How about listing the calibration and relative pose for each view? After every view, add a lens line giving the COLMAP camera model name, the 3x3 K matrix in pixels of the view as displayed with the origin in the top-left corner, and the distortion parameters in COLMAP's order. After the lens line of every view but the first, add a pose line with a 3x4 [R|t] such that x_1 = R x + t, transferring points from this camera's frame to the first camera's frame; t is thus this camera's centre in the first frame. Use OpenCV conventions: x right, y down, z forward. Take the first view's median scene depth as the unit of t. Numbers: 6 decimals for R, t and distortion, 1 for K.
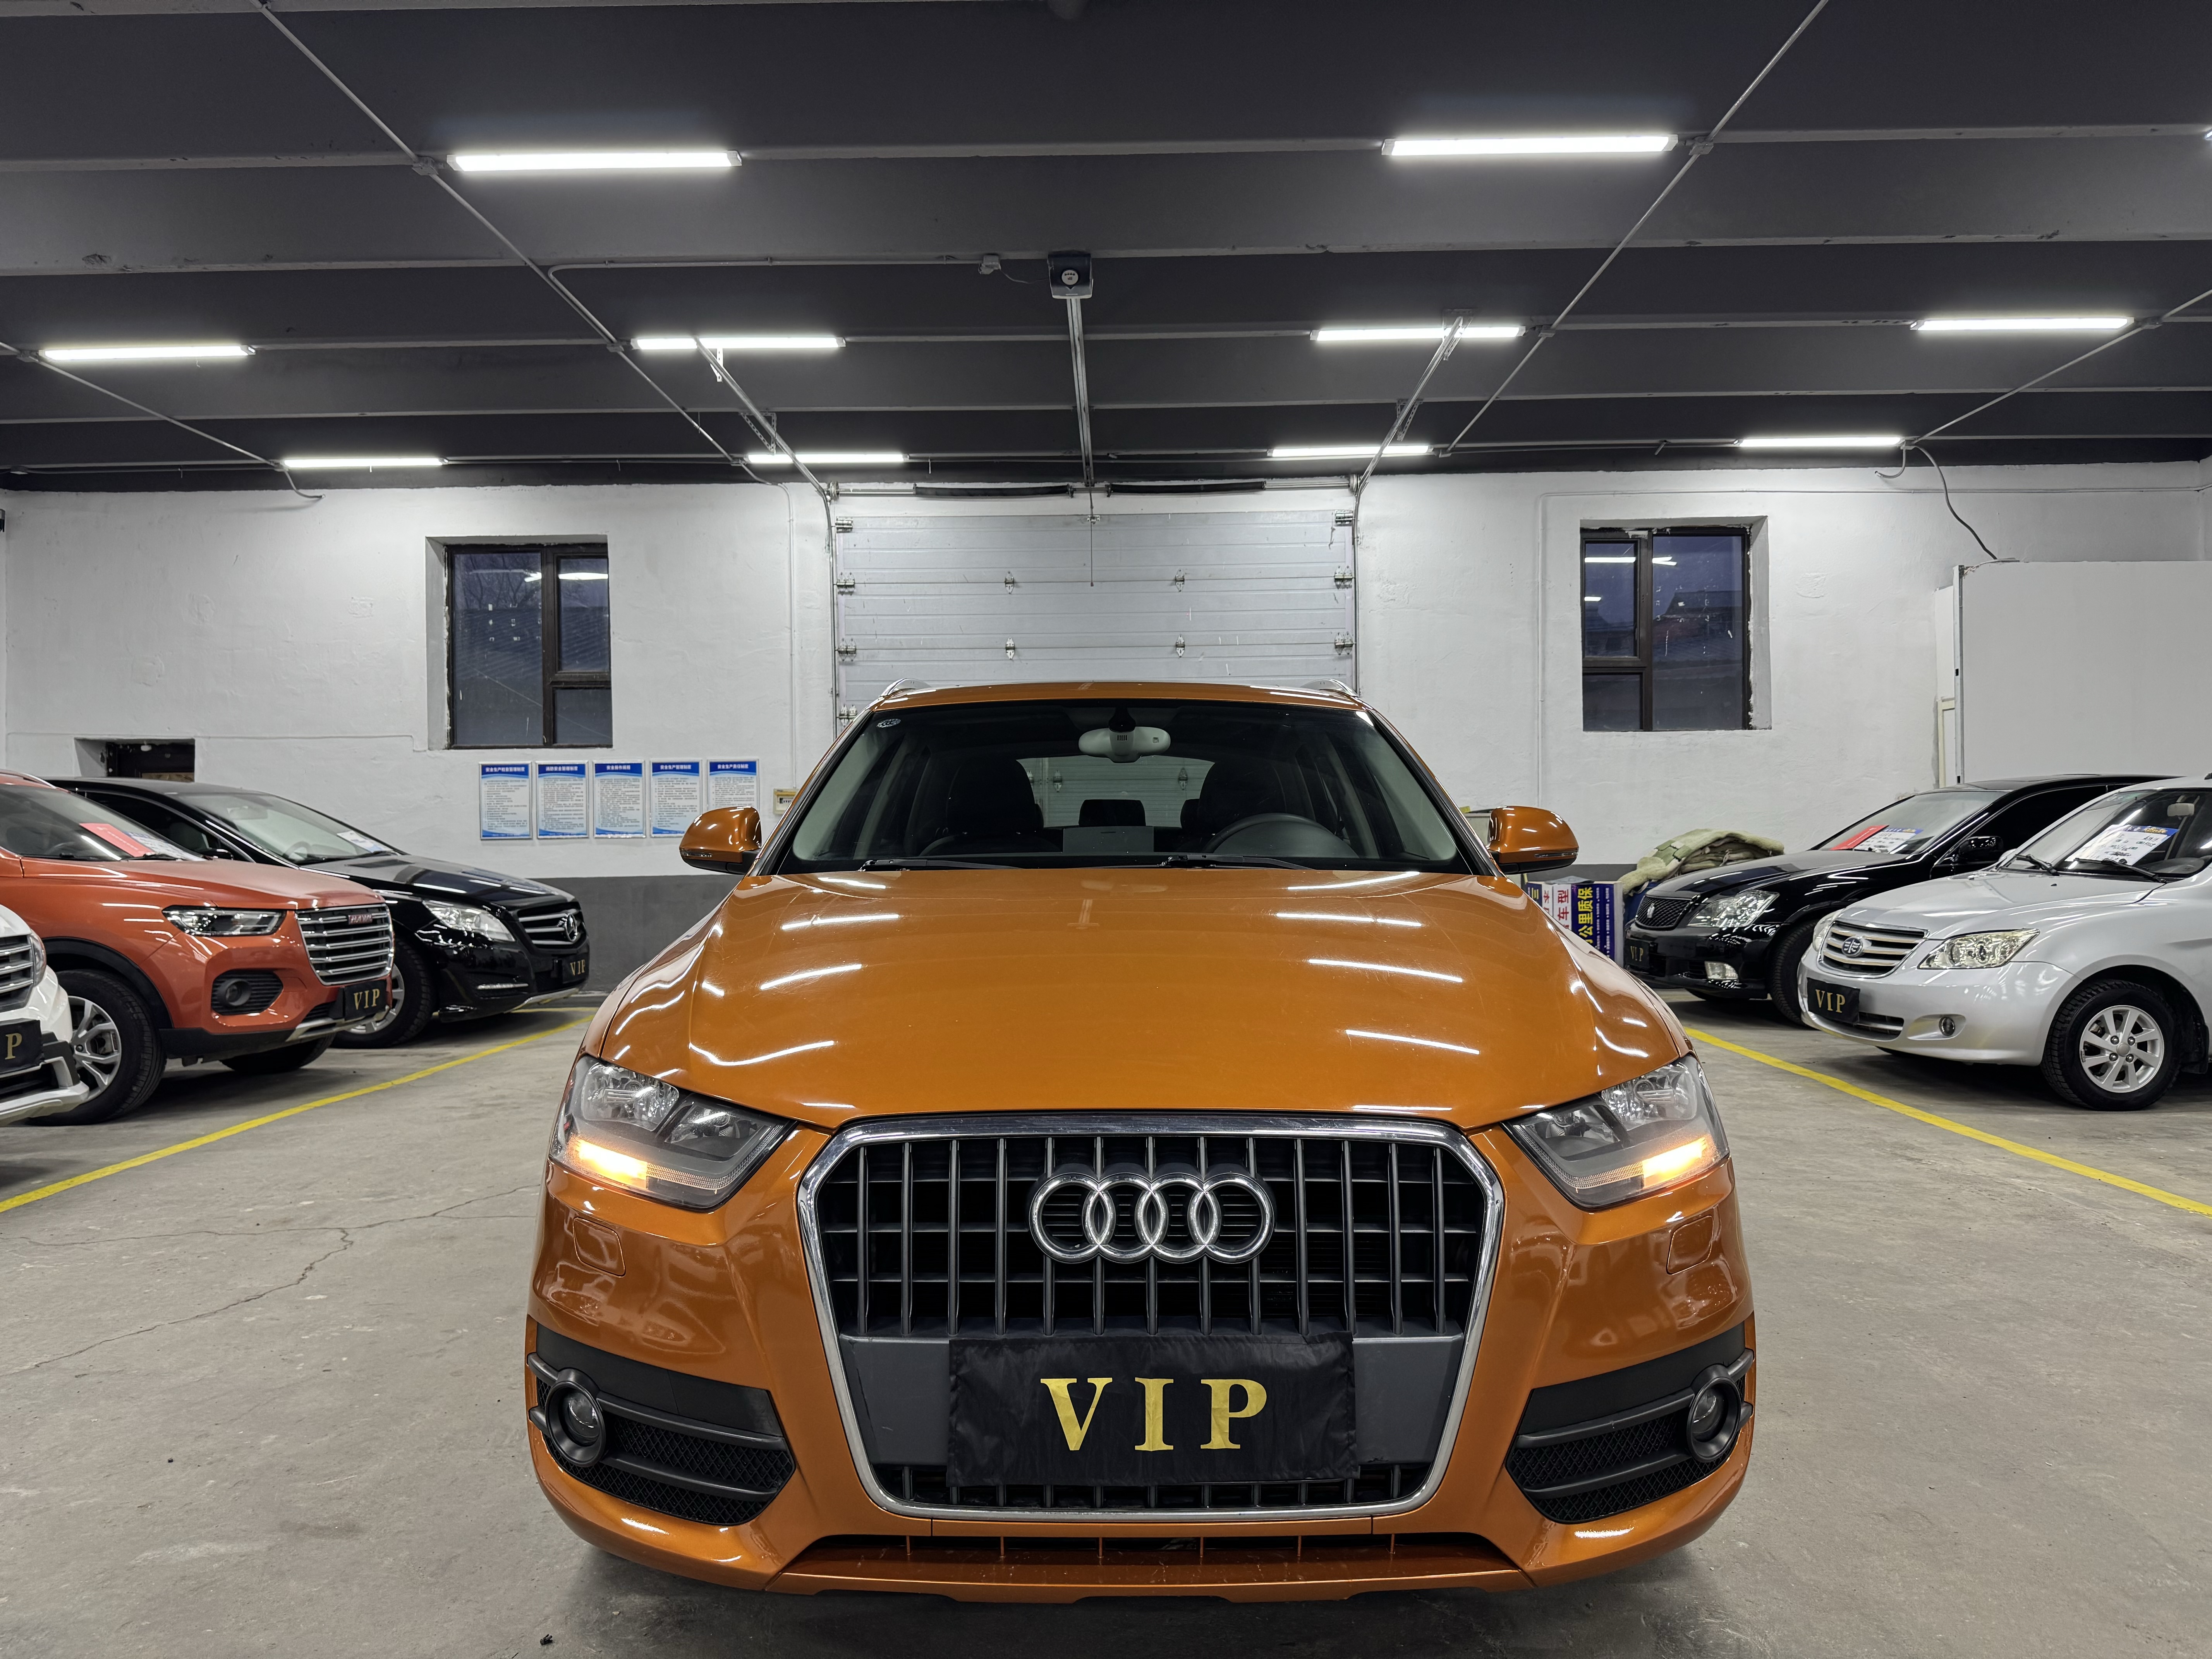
lens RADIAL K [[1546.3, 0, 1114.1], [0, 1546.3, 844.3], [0, 0, 1]] dist [0.096243, -0.141054]
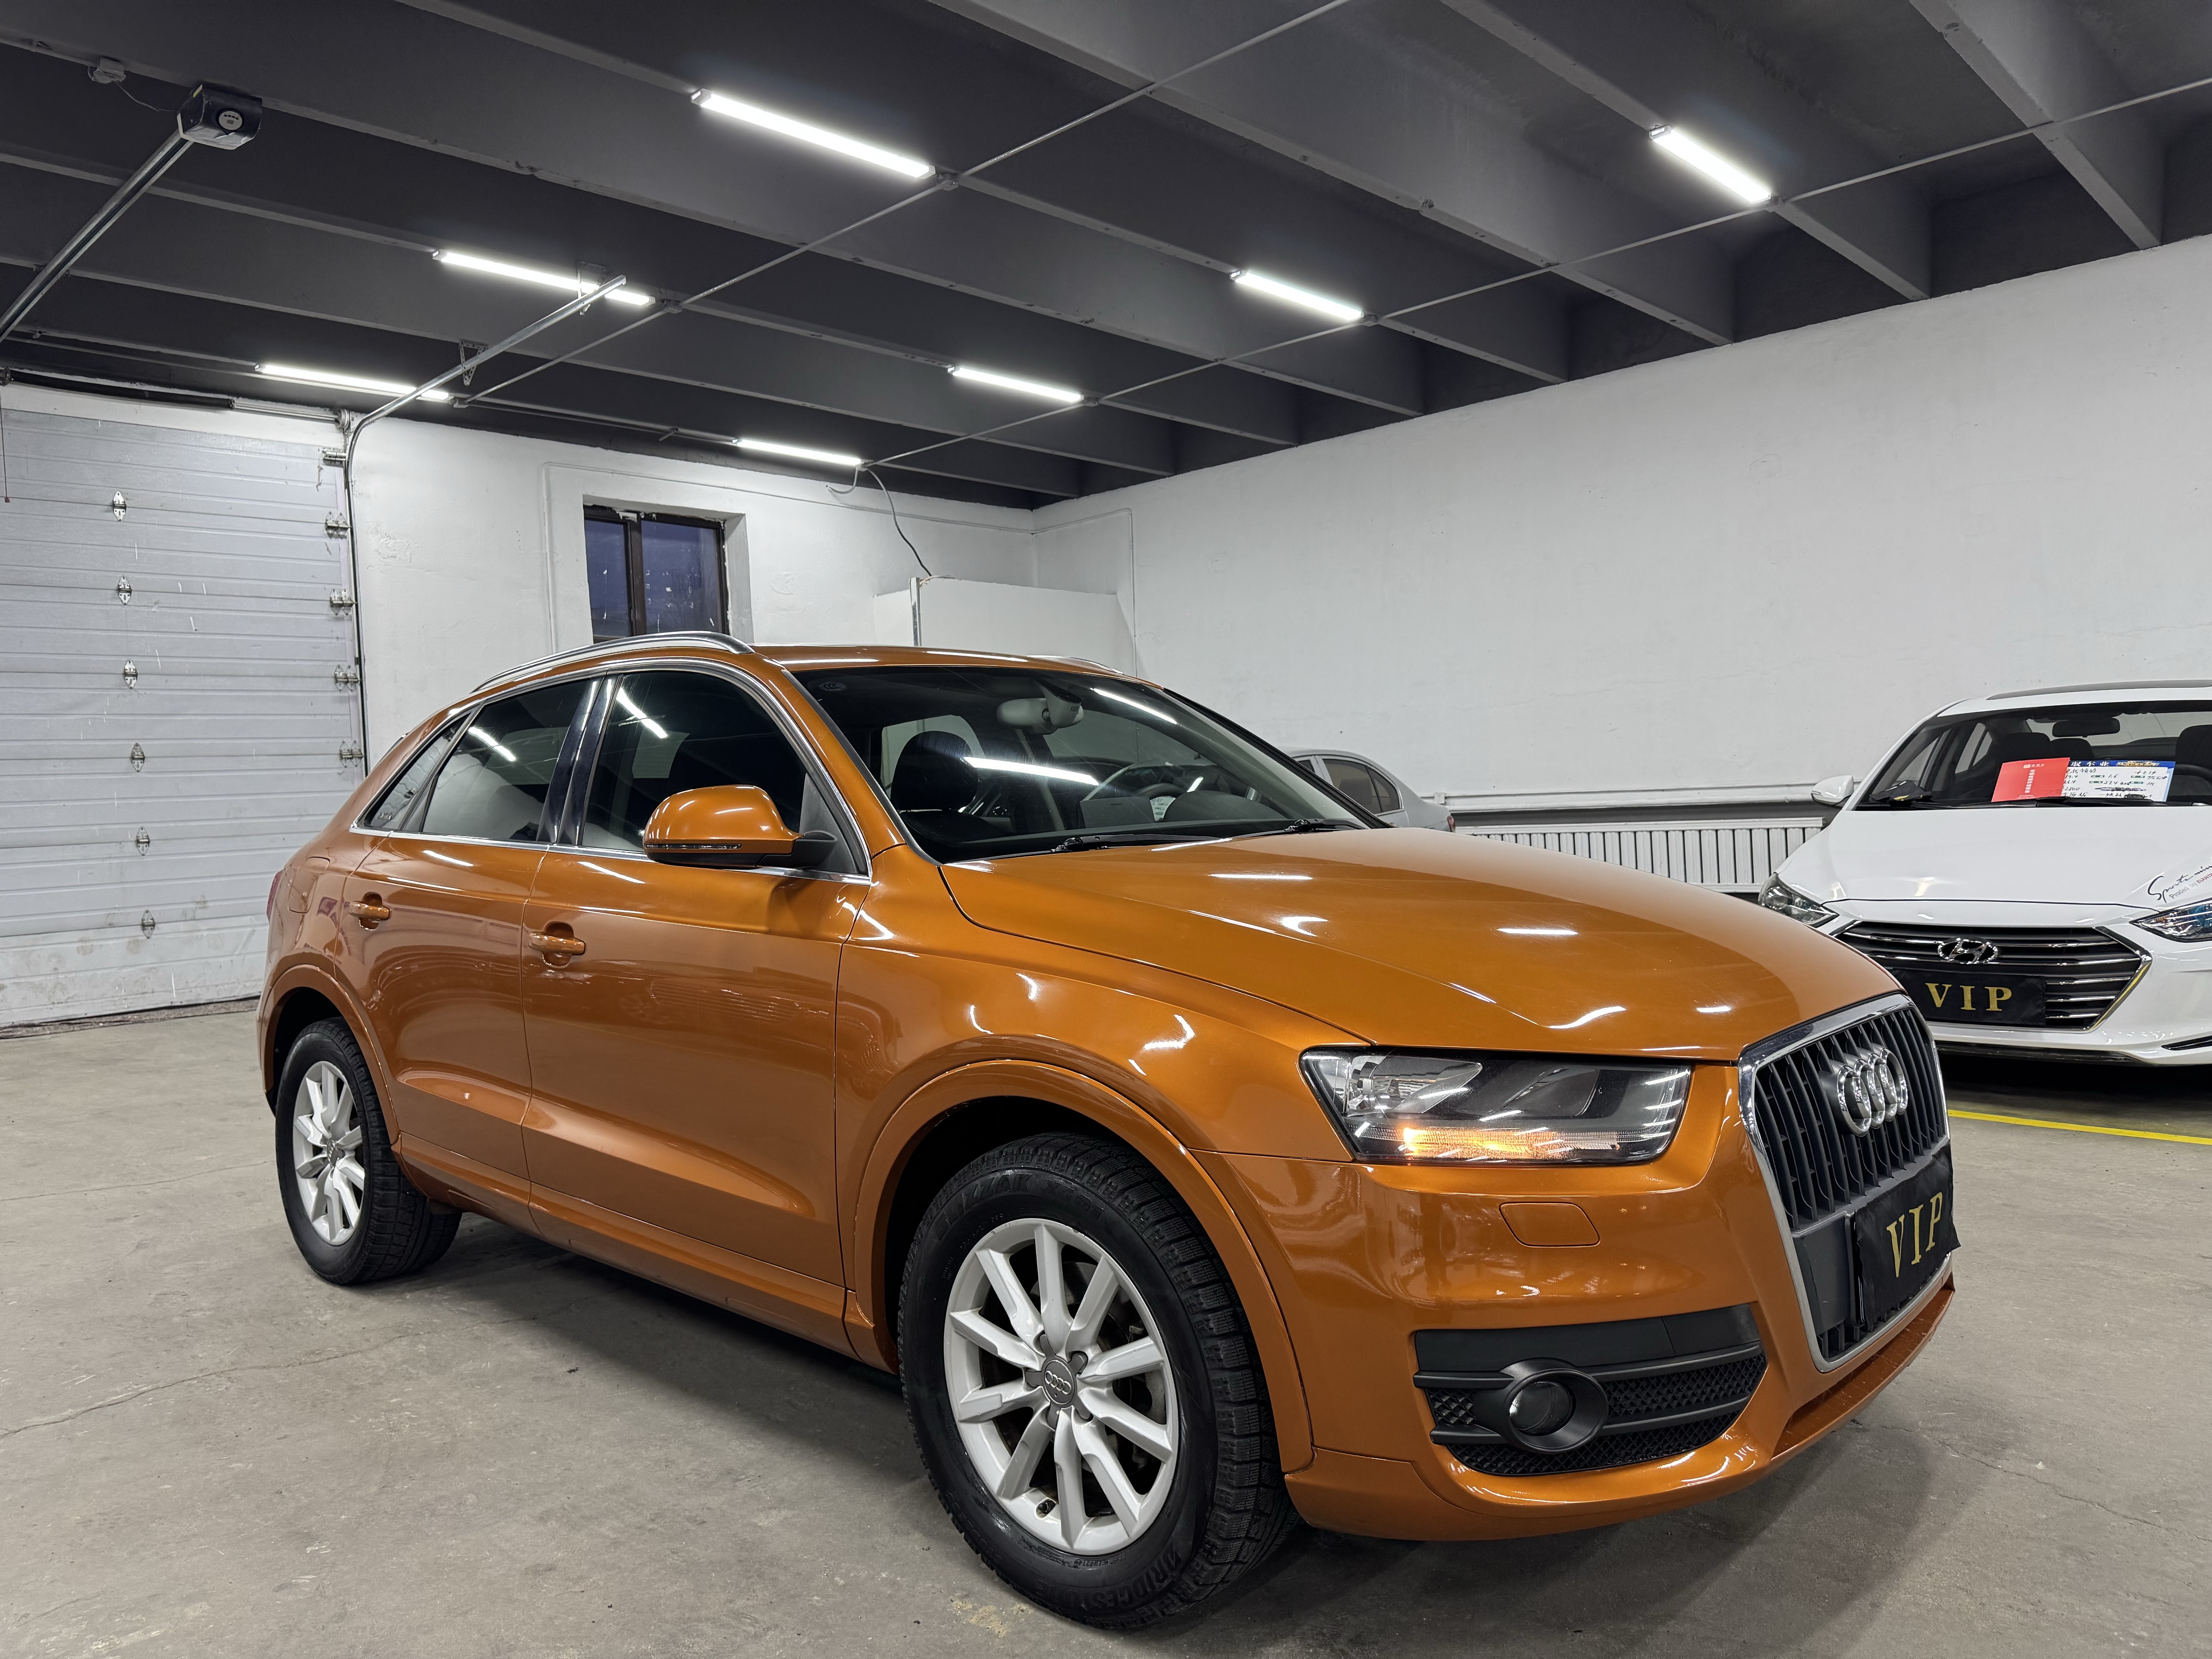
lens RADIAL K [[1552.2, 0, 1107.0], [0, 1552.2, 860.1], [0, 0, 1]] dist [0.024279, -0.035963]
pose [[0.686077, -0.047071, 0.726004, -0.199891], [0.032338, 0.998892, 0.034204, -0.001180], [-0.726810, 0.000011, 0.686839, 0.090058]]
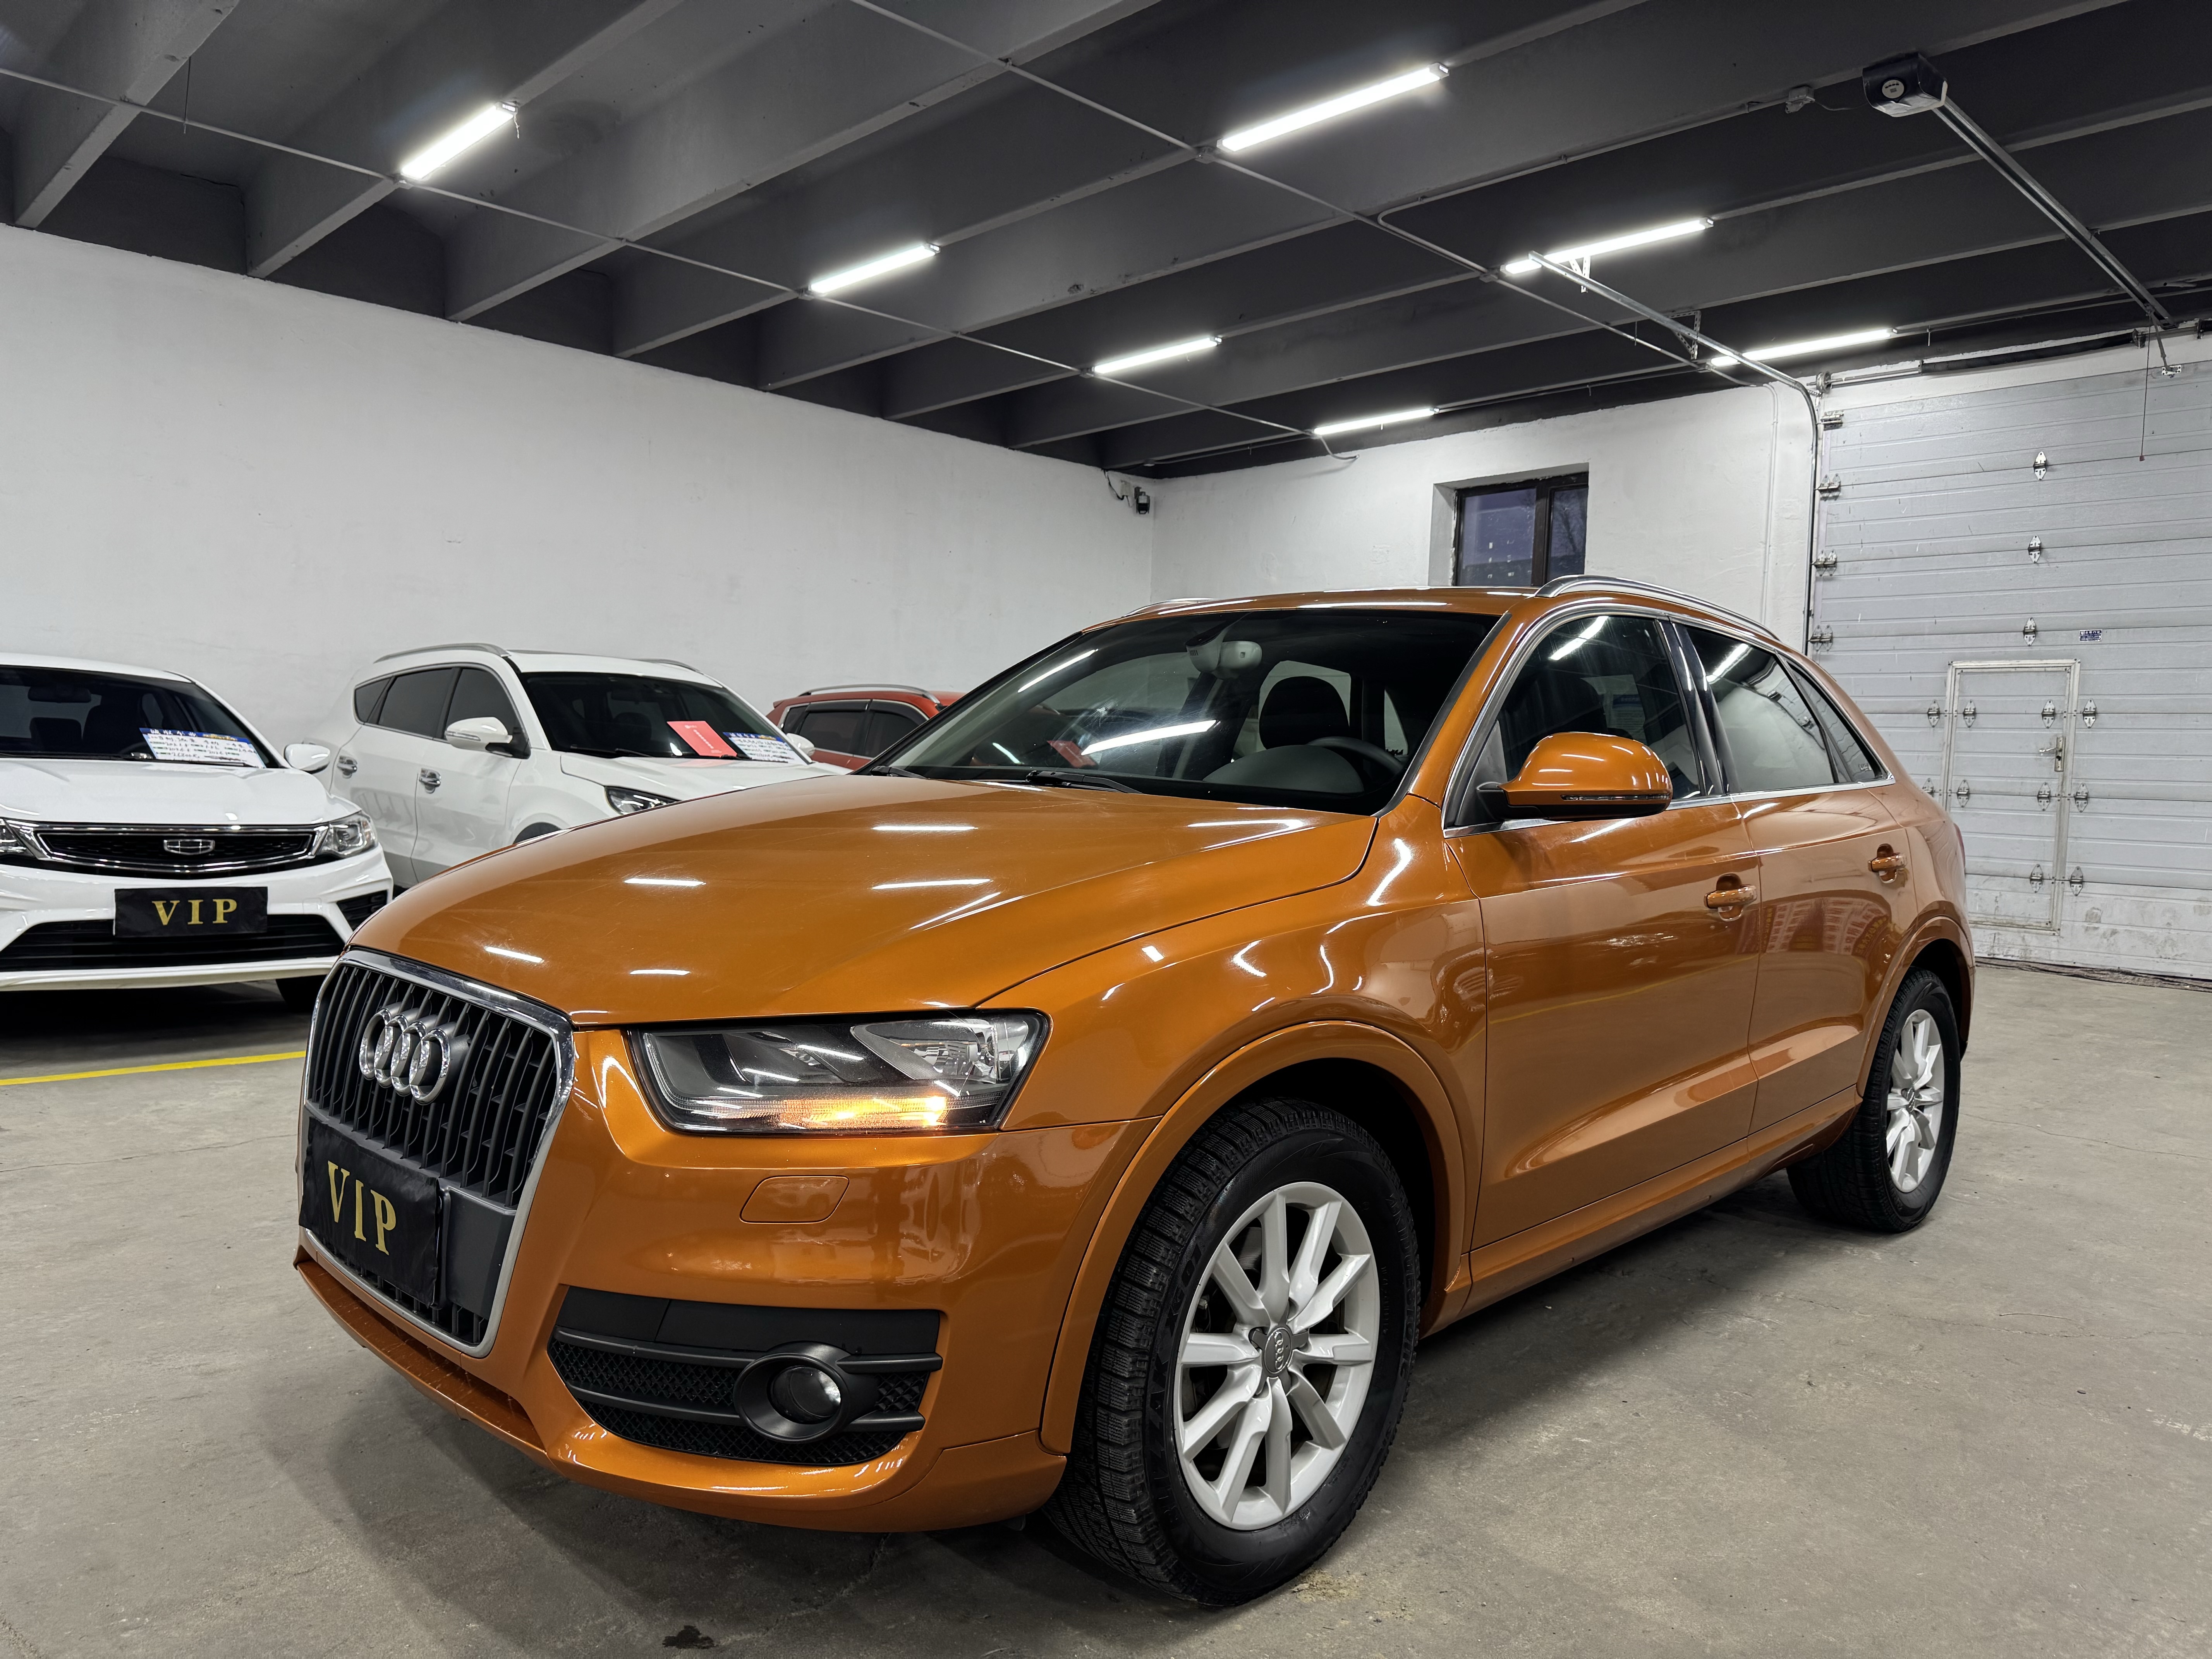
lens RADIAL K [[1552.2, 0, 1107.0], [0, 1552.2, 860.1], [0, 0, 1]] dist [0.024279, -0.035963]
pose [[0.698545, 0.074594, -0.711668, 0.186676], [-0.038368, 0.997025, 0.066844, -0.000527], [0.714537, -0.019388, 0.699329, 0.086295]]
